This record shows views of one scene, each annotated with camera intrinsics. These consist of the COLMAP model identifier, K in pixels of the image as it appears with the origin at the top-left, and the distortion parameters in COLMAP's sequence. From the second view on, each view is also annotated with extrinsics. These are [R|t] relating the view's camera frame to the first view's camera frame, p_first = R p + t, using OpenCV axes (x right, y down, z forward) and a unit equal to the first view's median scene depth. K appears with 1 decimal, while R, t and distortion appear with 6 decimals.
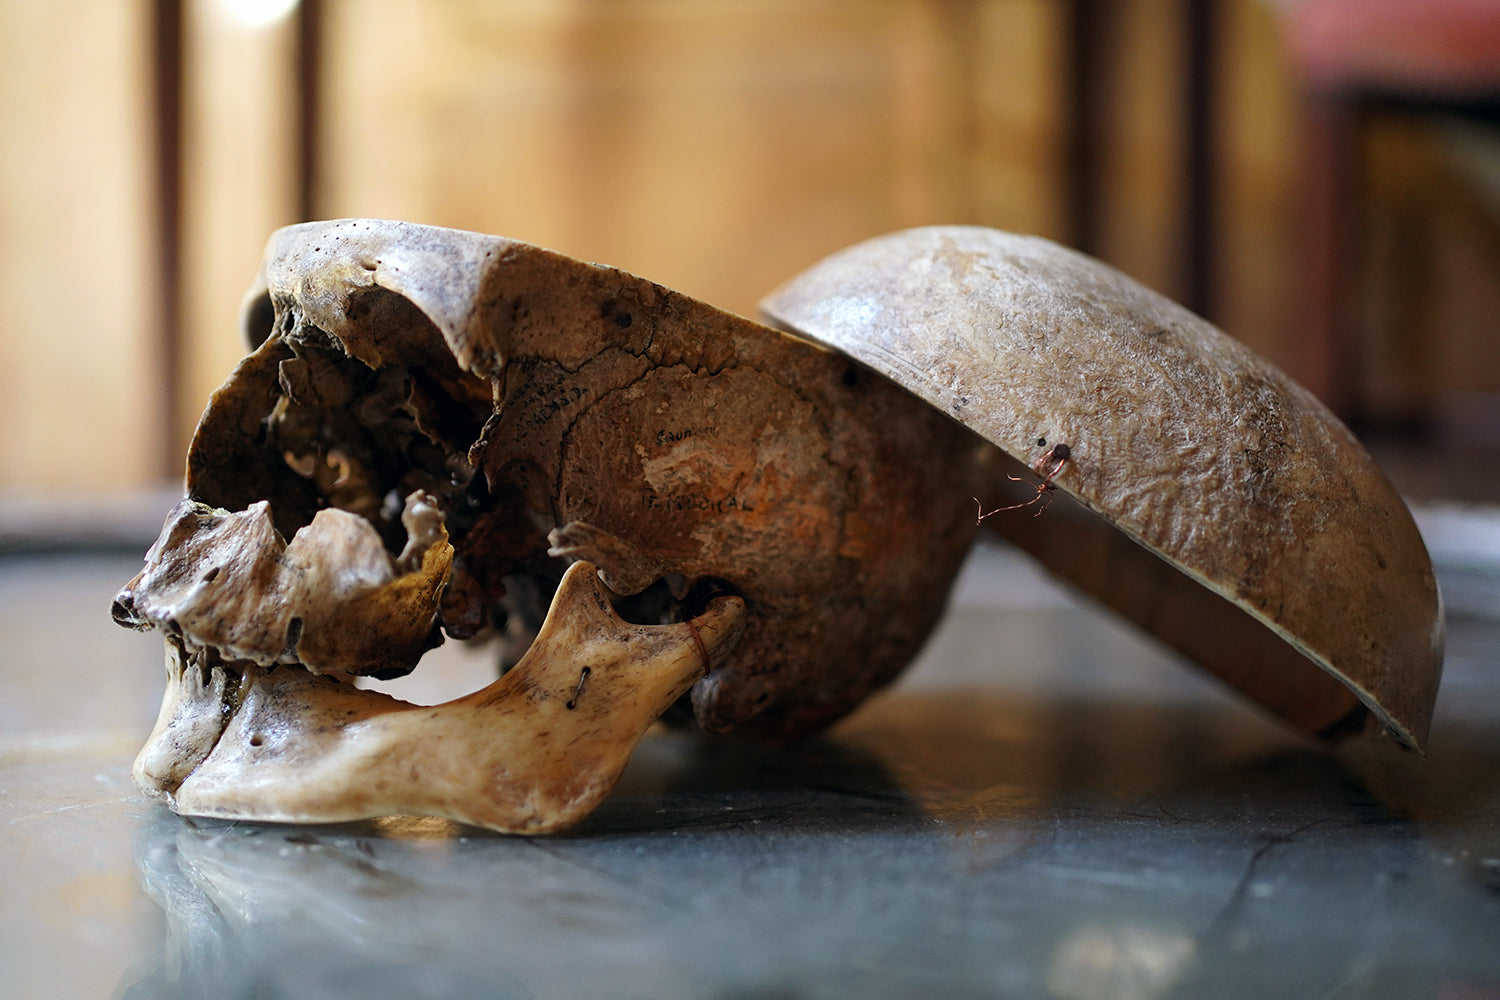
lens RADIAL K [[1512.9, 0, 761.2], [0, 1512.9, 497.1], [0, 0, 1]] dist [0.007422, 0.000000]
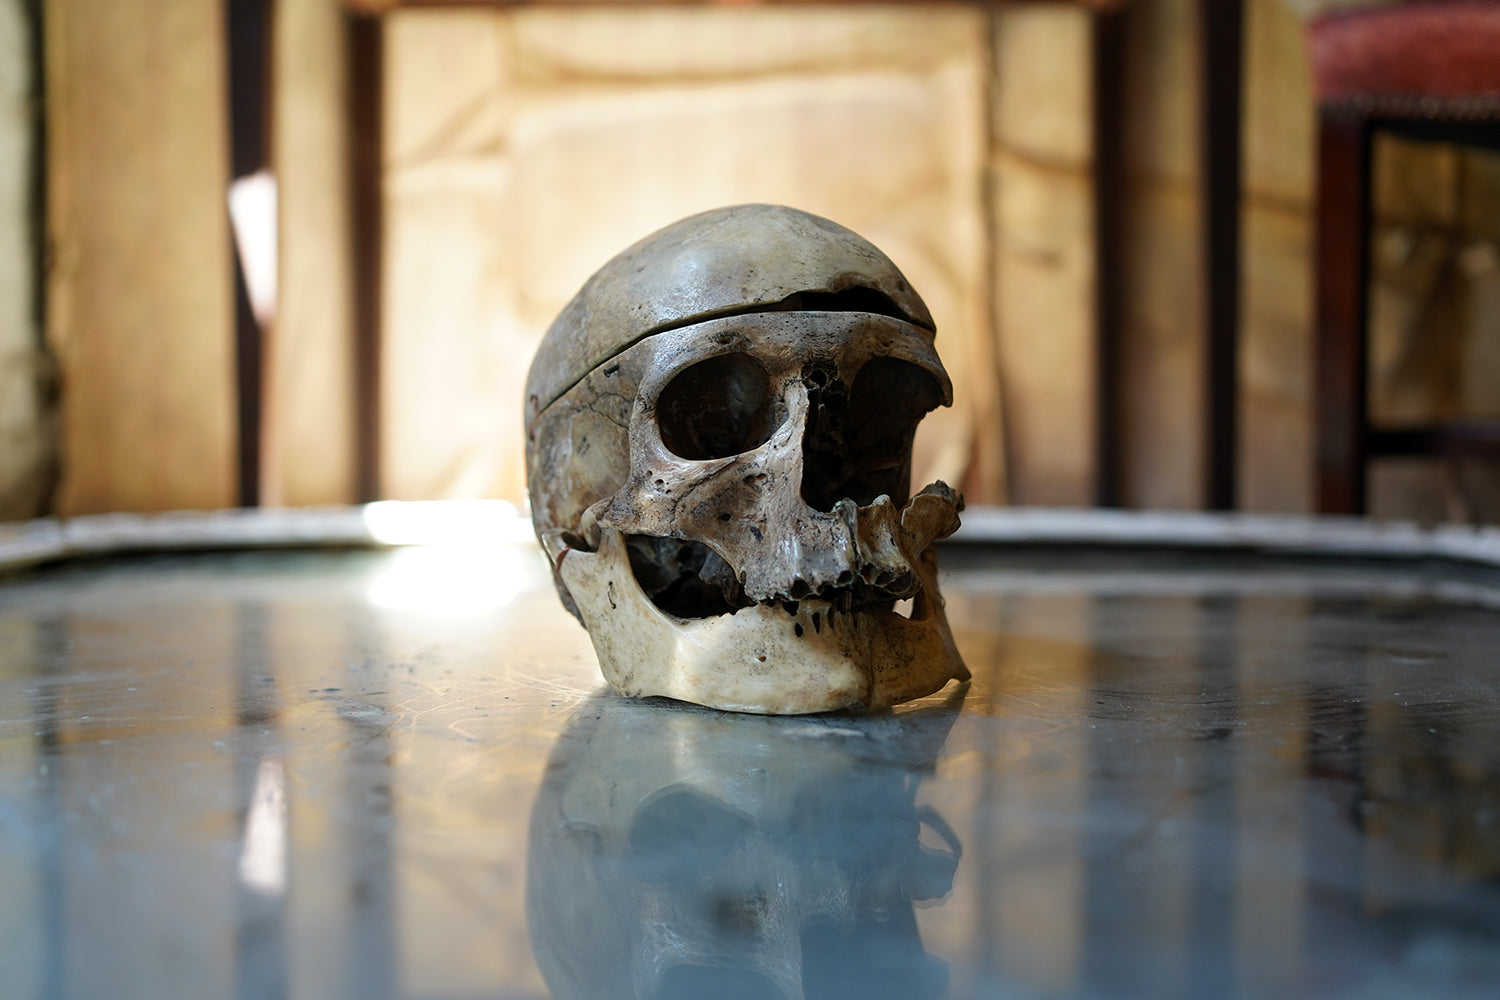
lens RADIAL K [[1512.9, 0, 747.4], [0, 1512.9, 468.9], [0, 0, 1]] dist [0.007422, 0.000000]
pose [[0.380827, -0.044920, 0.923555, -1.760129], [0.097327, 0.995218, 0.008272, -0.048397], [-0.919510, 0.086737, 0.383377, 0.526973]]
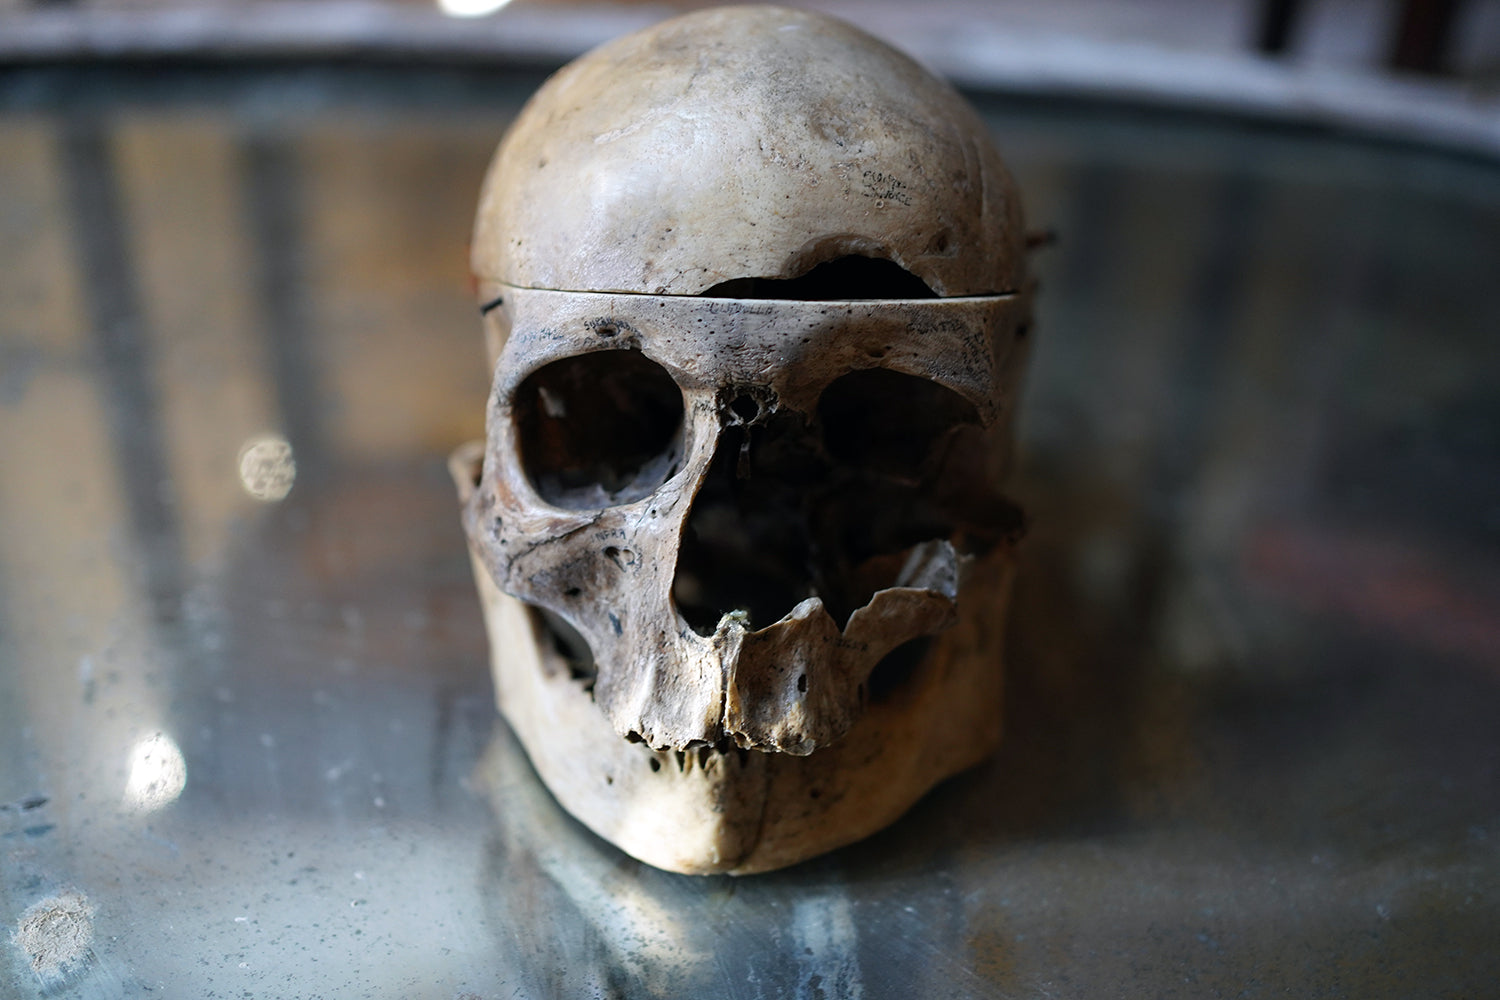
lens RADIAL K [[1512.9, 0, 775.8], [0, 1512.9, 457.1], [0, 0, 1]] dist [0.007422, 0.000000]
pose [[0.689764, -0.337613, 0.640502, -0.945581], [0.029998, 0.897196, 0.440614, -0.520588], [-0.723413, -0.284706, 0.628981, 0.398930]]
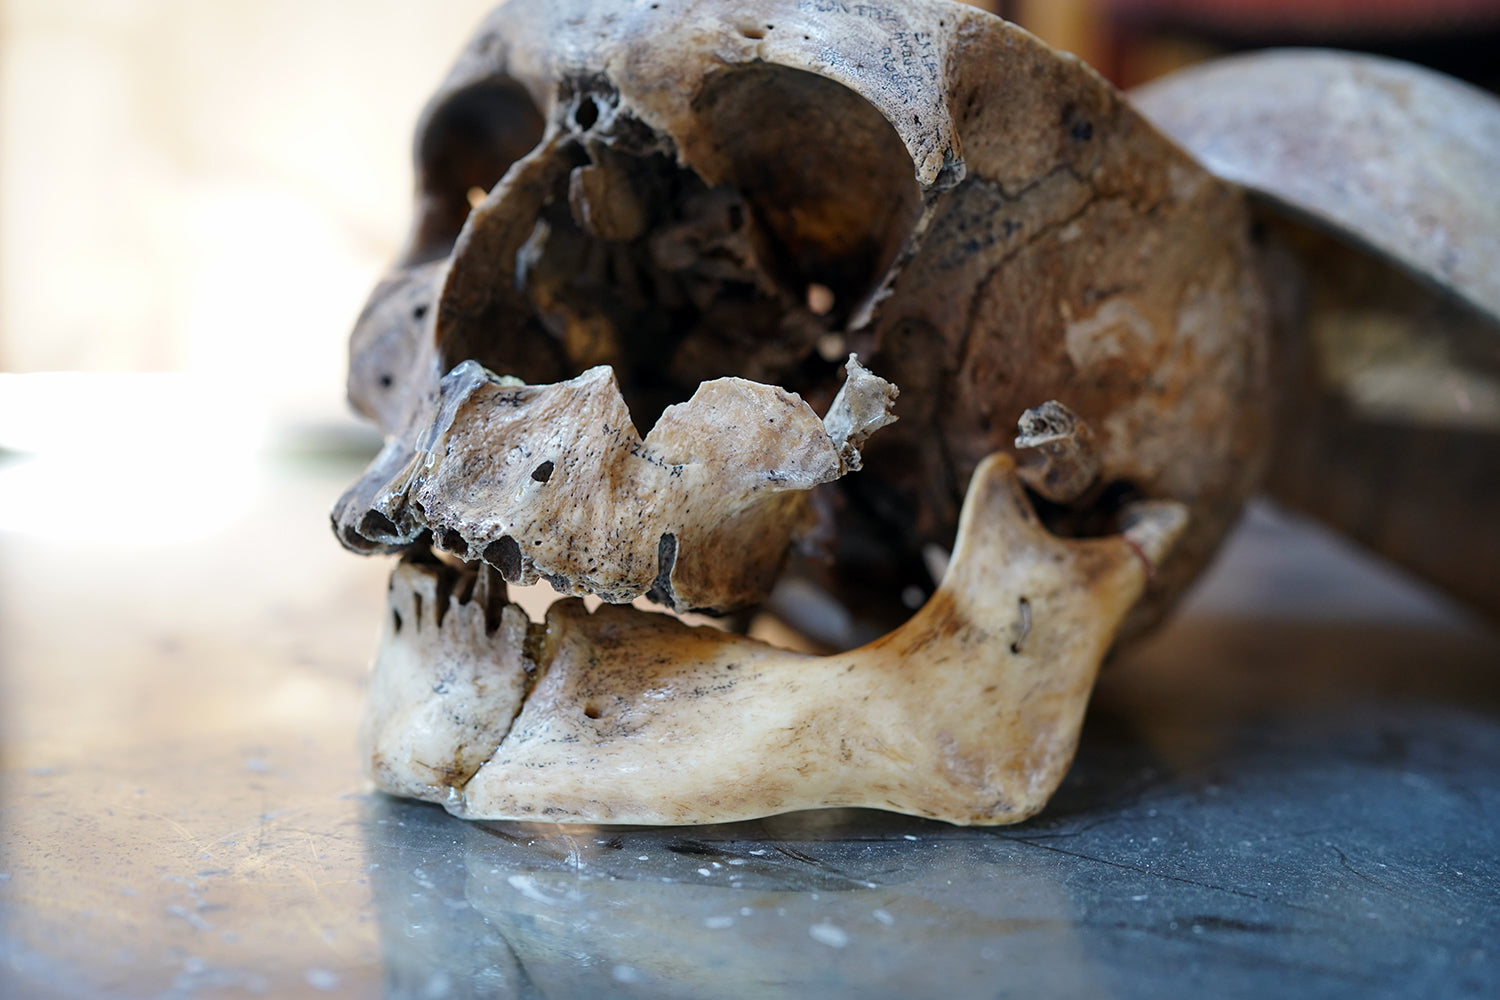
lens RADIAL K [[1512.9, 0, 749.6], [0, 1512.9, 496.1], [0, 0, 1]] dist [0.007422, 0.000000]
pose [[0.971562, -0.001354, 0.236782, -0.419067], [-0.011352, 0.998568, 0.052287, 0.024387], [-0.236514, -0.053488, 0.970155, 0.304849]]
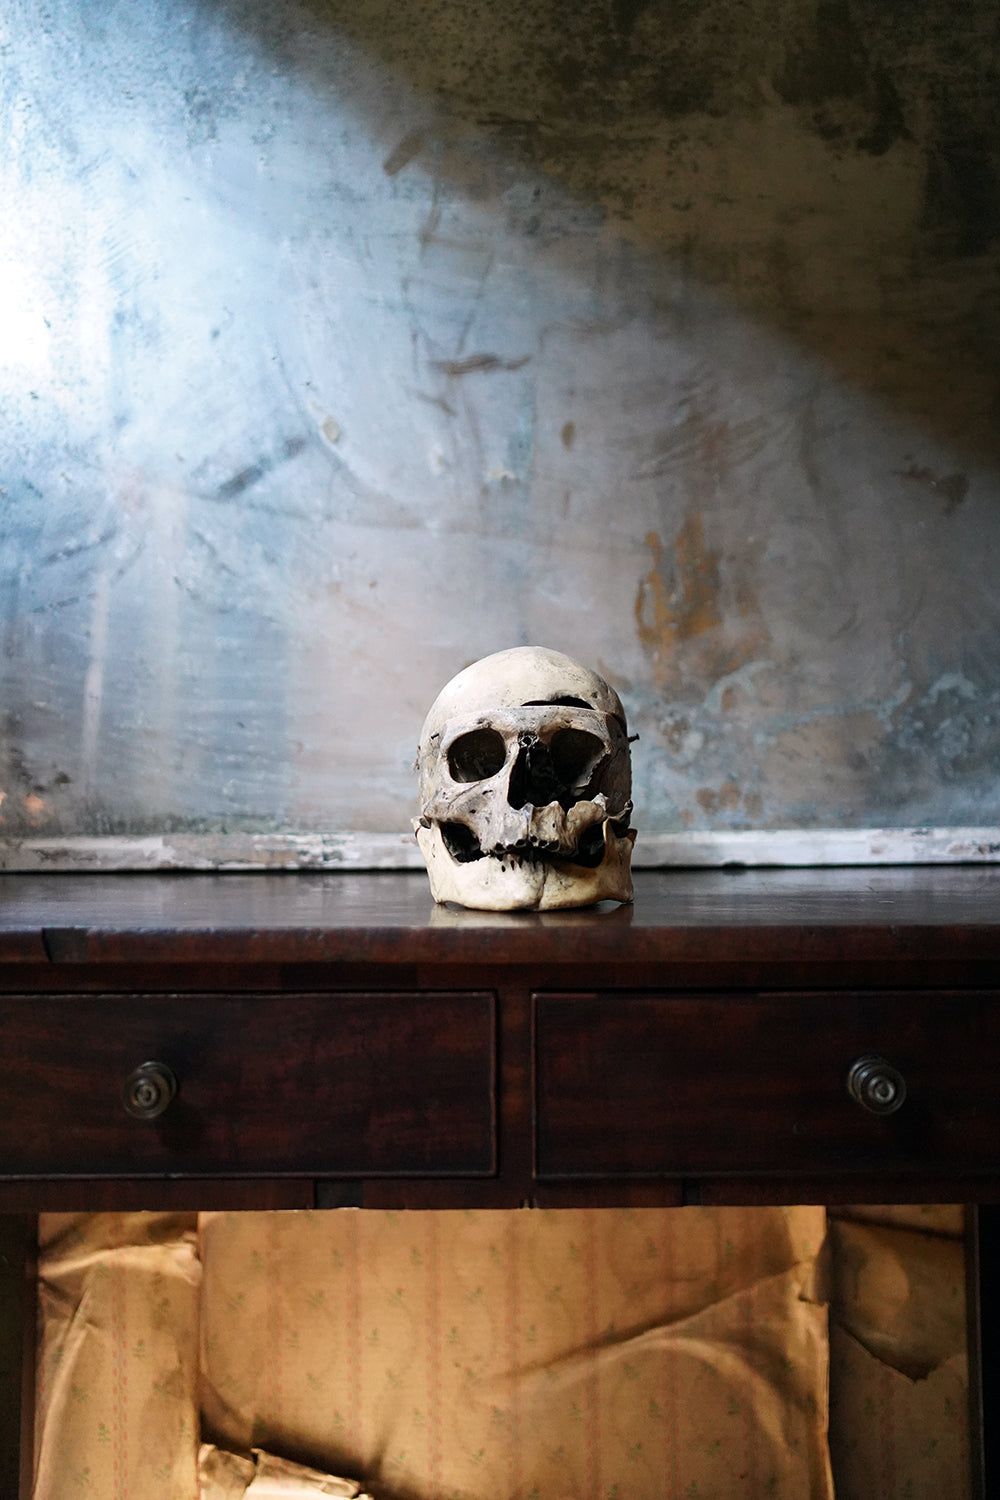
lens RADIAL K [[1512.9, 0, 508.4], [0, 1512.9, 754.4], [0, 0, 1]] dist [0.007422, 0.000000]
pose [[0.658036, -0.044641, 0.751662, -2.581932], [0.094136, 0.995287, -0.023302, -0.027475], [-0.747079, 0.086092, 0.659137, -0.892129]]
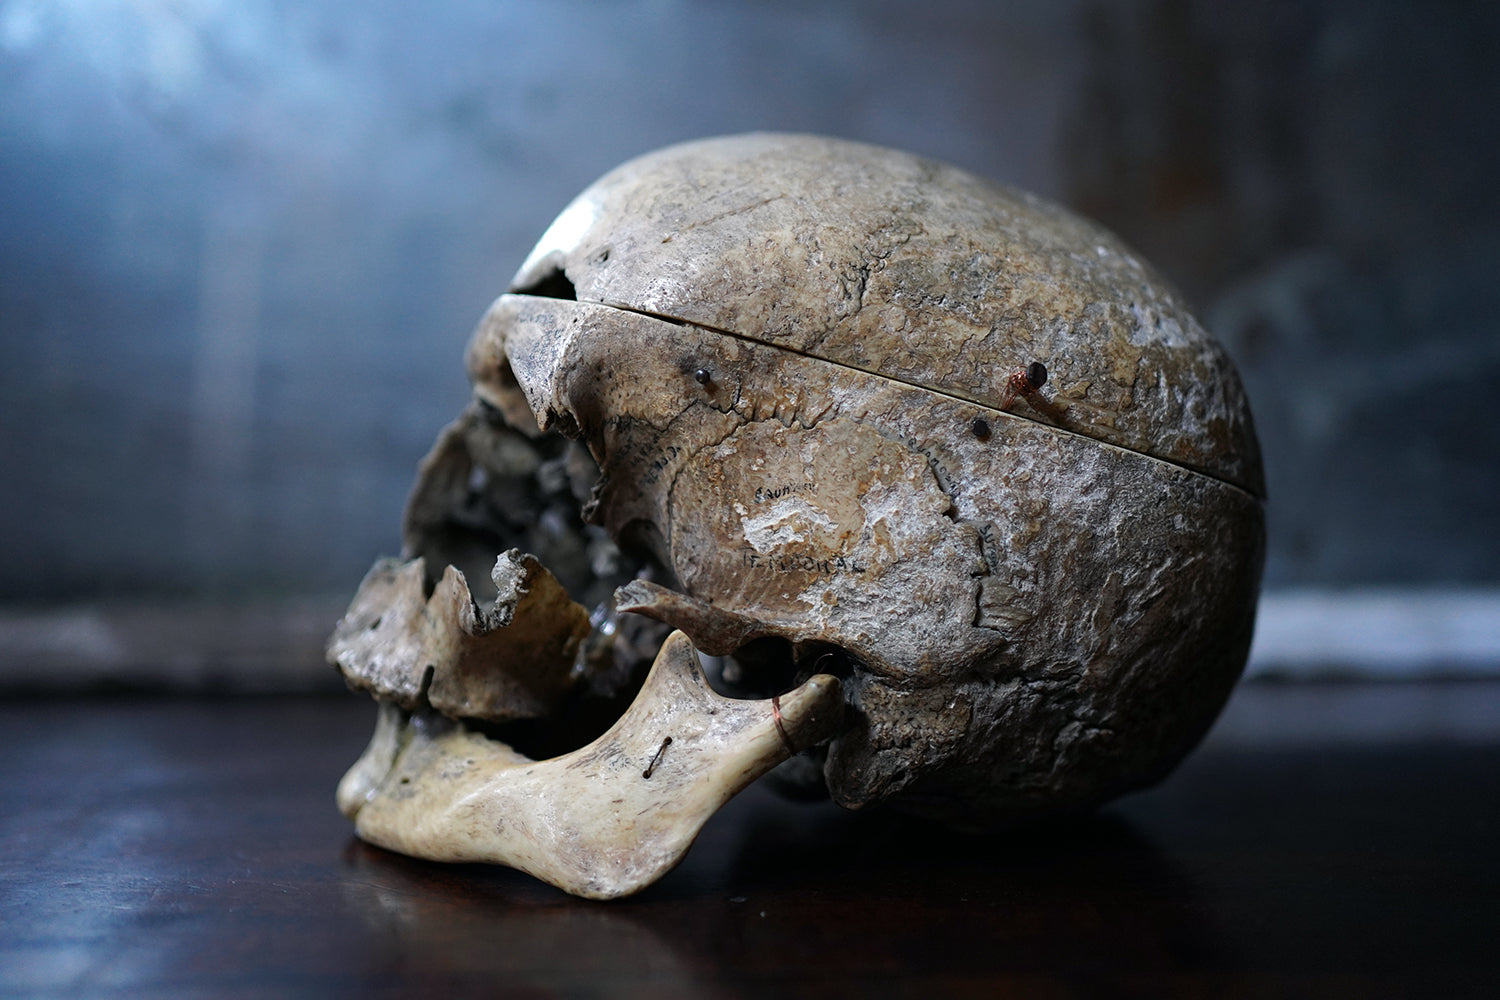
lens RADIAL K [[1512.9, 0, 782.1], [0, 1512.9, 496.6], [0, 0, 1]] dist [0.007422, 0.000000]
pose [[0.867801, -0.017731, -0.496595, 0.436114], [-0.009192, 0.998619, -0.051720, 0.011885], [0.496826, 0.049447, 0.866440, 0.171672]]
